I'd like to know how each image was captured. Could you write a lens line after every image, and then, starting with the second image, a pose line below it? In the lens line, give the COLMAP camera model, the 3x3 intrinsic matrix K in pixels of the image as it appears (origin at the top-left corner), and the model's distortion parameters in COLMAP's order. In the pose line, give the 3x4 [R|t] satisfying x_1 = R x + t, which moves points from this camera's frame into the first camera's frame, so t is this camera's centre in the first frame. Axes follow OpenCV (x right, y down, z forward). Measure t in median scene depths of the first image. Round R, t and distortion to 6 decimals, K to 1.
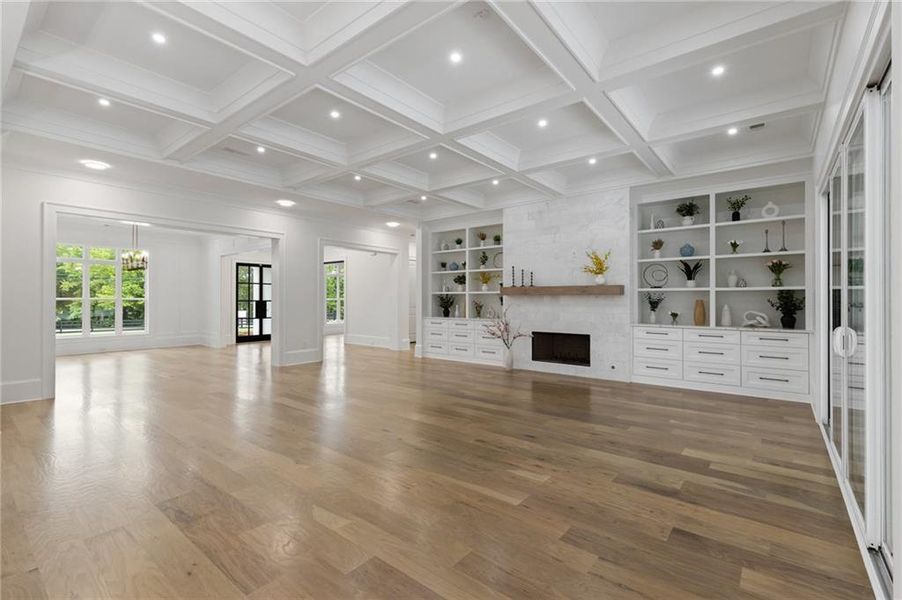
lens RADIAL K [[407.2, 0, 441.7], [0, 407.2, 302.3], [0, 0, 1]] dist [0.004228, 0.000234]
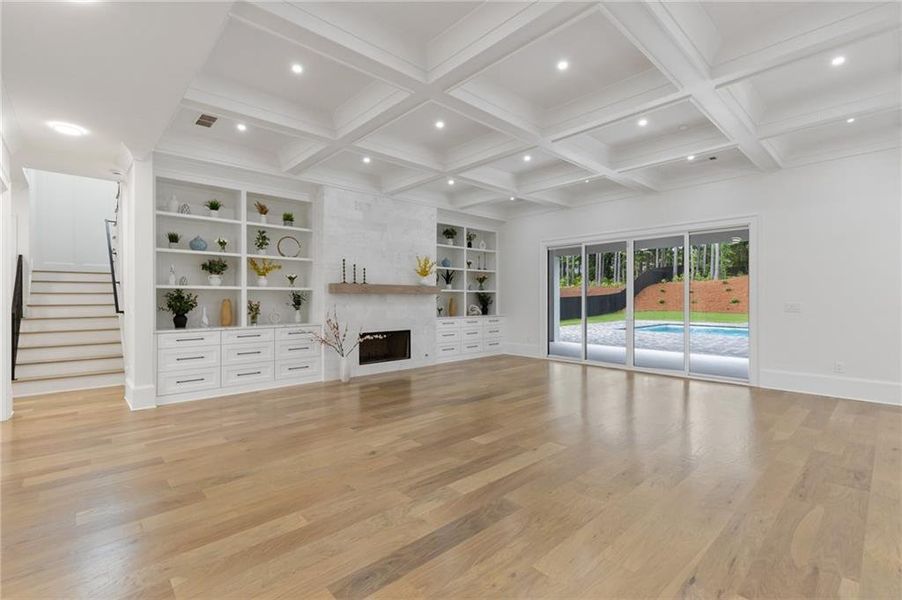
lens RADIAL K [[407.2, 0, 457.0], [0, 407.2, 303.7], [0, 0, 1]] dist [0.004228, 0.000234]
pose [[0.119631, -0.009869, 0.992769, -0.666617], [0.012885, 0.999882, 0.008388, 0.000879], [-0.992735, 0.011788, 0.119744, 0.689675]]
